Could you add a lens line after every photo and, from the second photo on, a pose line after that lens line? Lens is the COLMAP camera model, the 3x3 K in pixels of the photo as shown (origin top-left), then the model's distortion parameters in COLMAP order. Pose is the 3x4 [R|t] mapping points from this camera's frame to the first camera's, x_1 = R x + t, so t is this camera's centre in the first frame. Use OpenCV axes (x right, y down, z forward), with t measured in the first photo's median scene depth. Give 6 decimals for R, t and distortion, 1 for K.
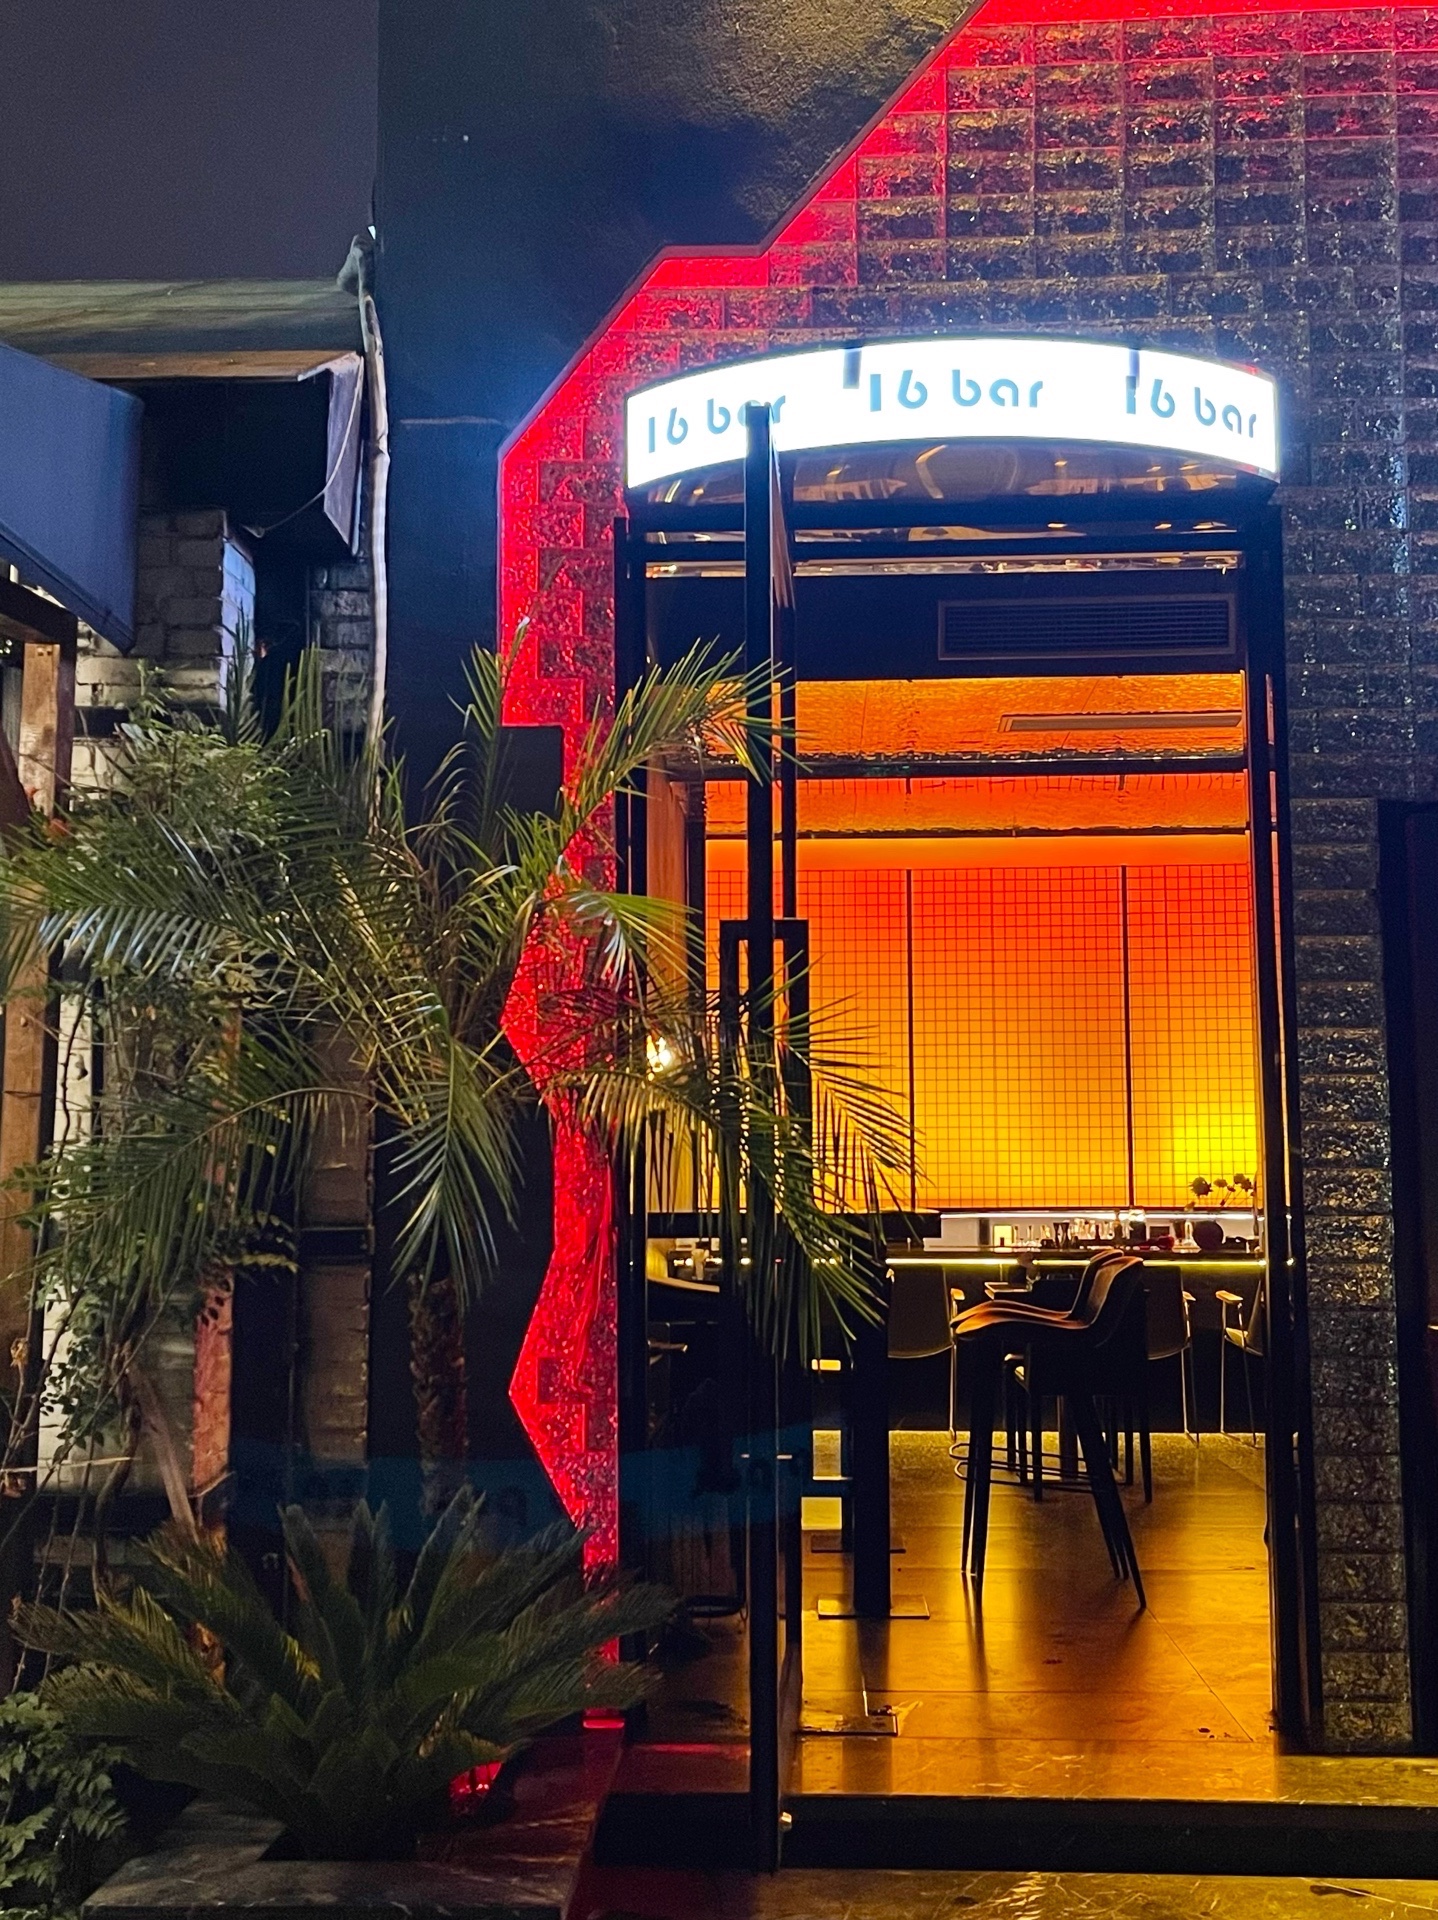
lens RADIAL K [[2089.6, 0, 719.0], [0, 2089.6, 960.0], [0, 0, 1]] dist [0.016145, 0.003143]
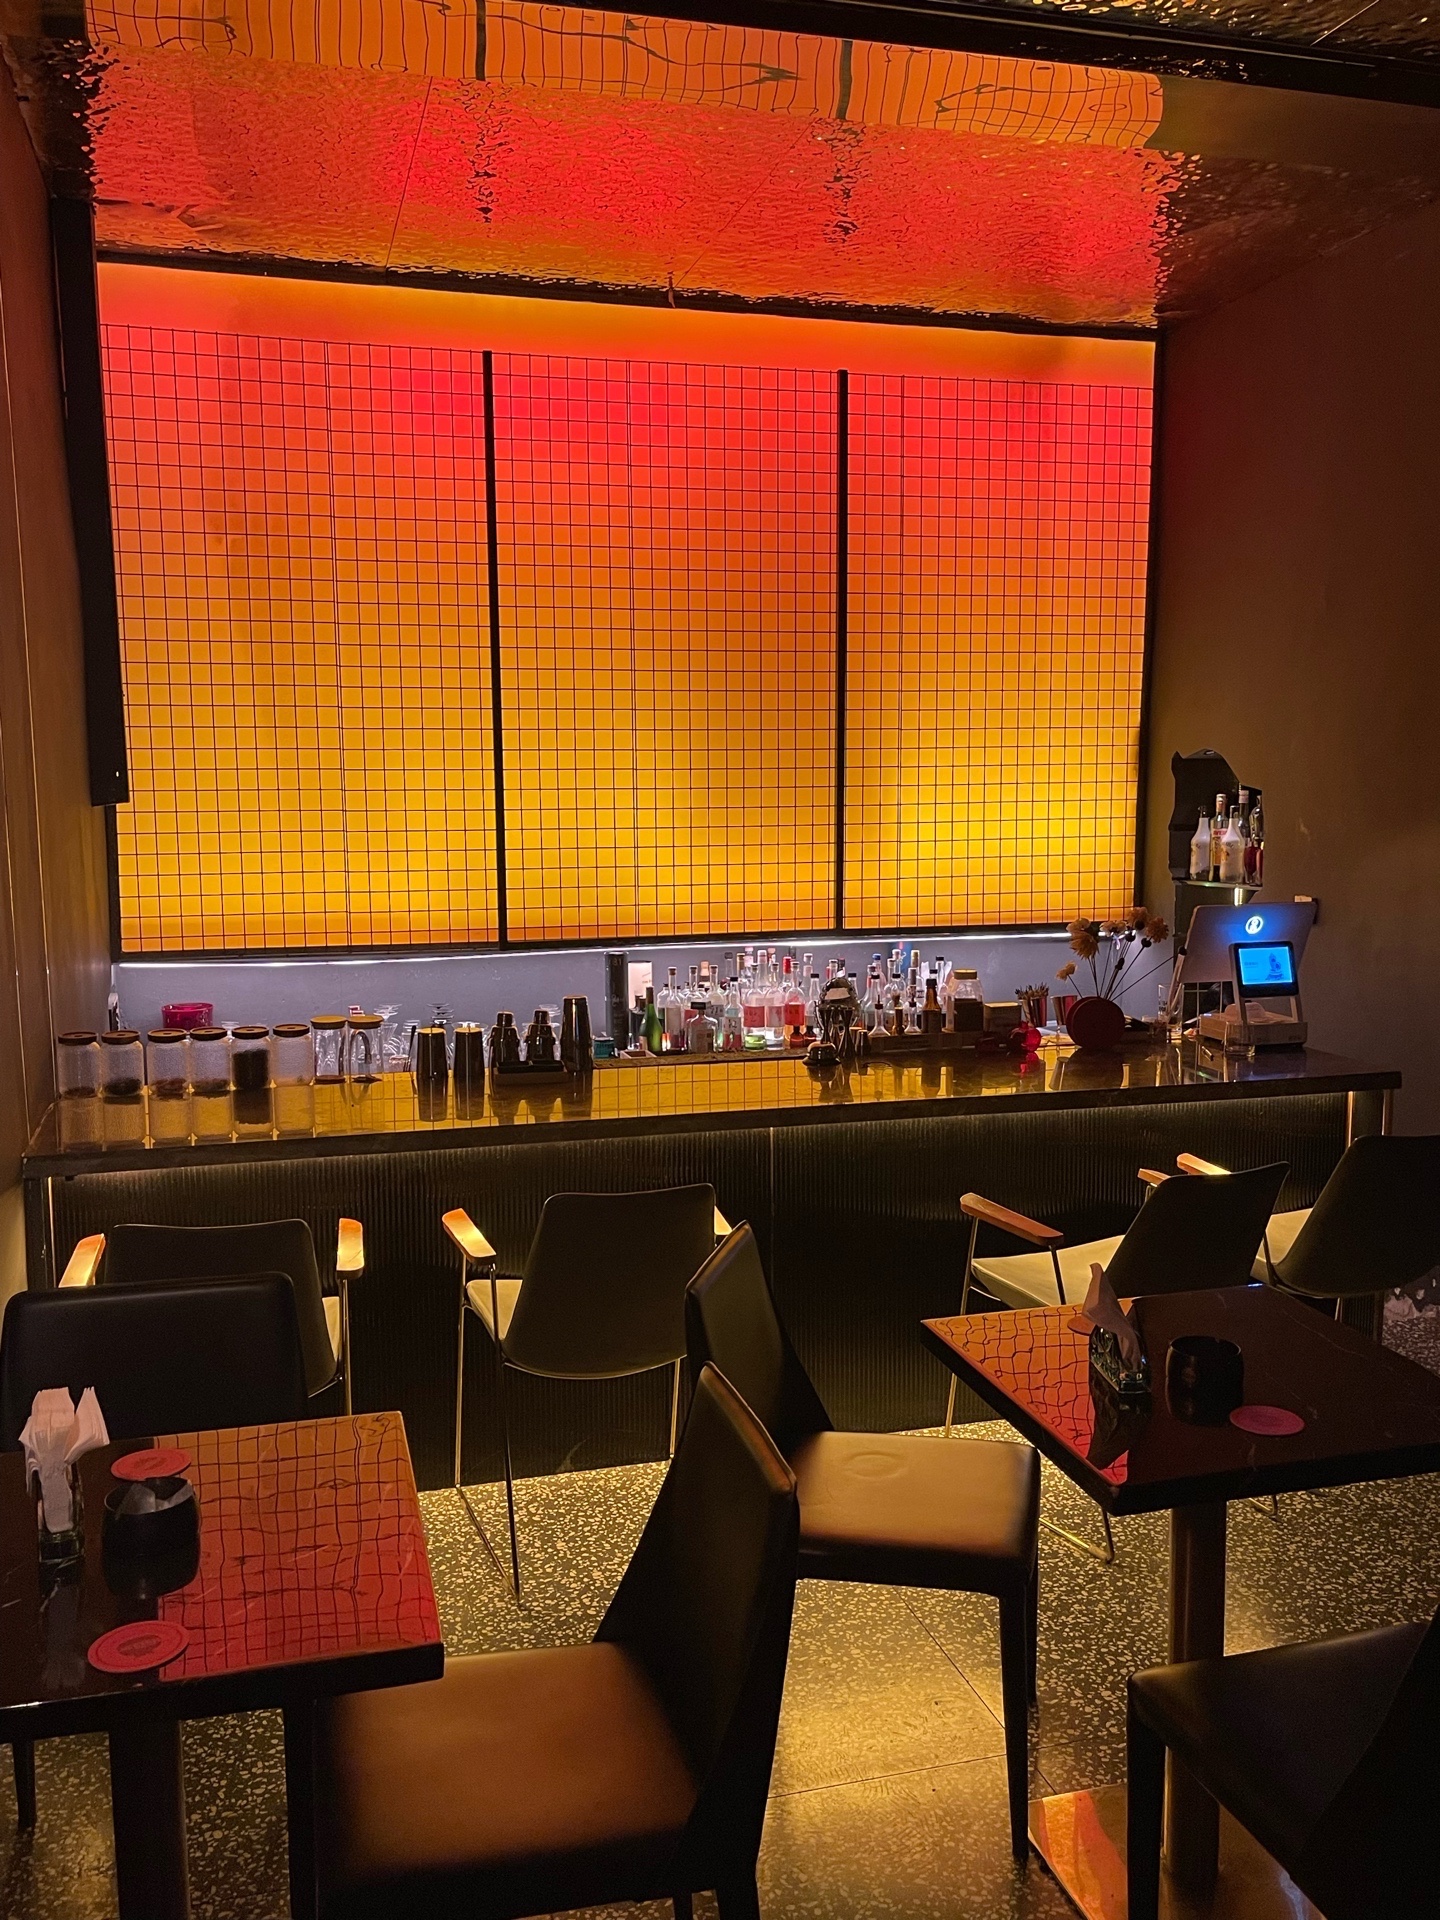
lens RADIAL K [[1630.1, 0, 720.0], [0, 1630.1, 960.0], [0, 0, 1]] dist [0.060266, -0.017772]
pose [[0.944048, -0.038587, 0.327542, -0.001758], [-0.031481, 0.978054, 0.205958, 0.024752], [-0.328301, -0.204746, 0.922116, 0.546135]]
